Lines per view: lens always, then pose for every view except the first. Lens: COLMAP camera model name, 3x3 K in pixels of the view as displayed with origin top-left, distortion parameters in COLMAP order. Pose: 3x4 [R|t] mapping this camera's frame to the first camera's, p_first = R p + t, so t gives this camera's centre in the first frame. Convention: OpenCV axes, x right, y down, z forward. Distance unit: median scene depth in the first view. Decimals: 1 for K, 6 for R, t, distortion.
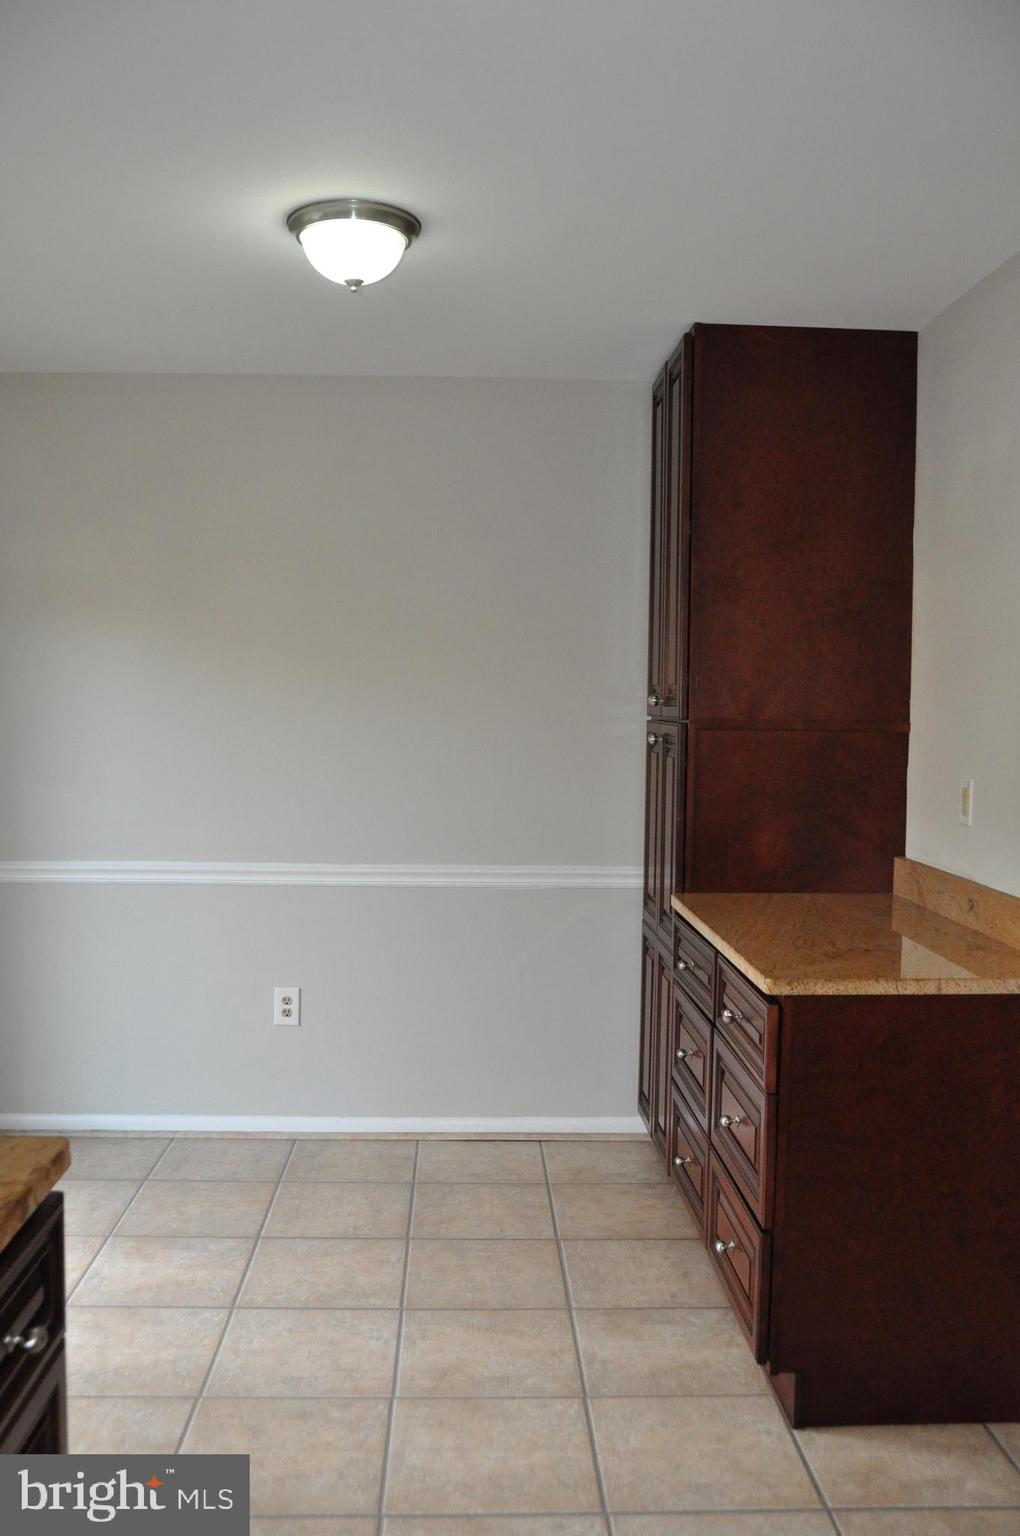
lens RADIAL K [[1300.0, 0, 510.0], [0, 1300.0, 768.0], [0, 0, 1]] dist [-0.114708, 0.121133]
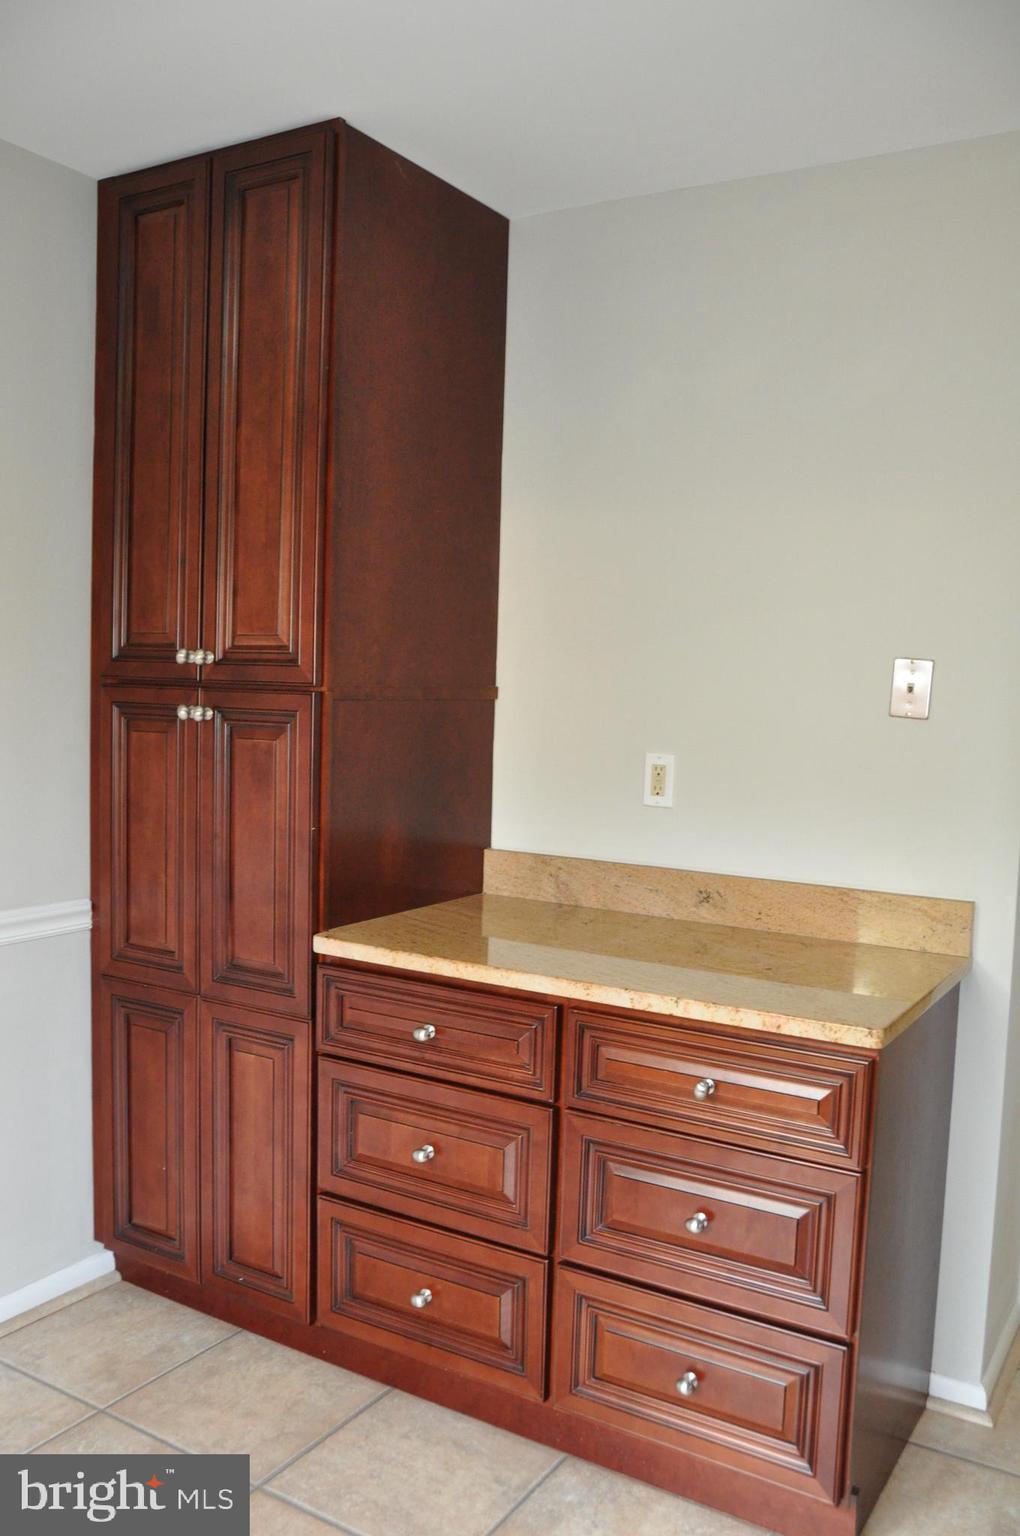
lens RADIAL K [[1300.0, 0, 510.0], [0, 1300.0, 768.0], [0, 0, 1]] dist [-0.114708, 0.121133]
pose [[0.559553, -0.059832, 0.826632, -0.386203], [0.021139, 0.998097, 0.057934, -0.031778], [-0.828525, -0.014943, 0.559753, 0.515856]]
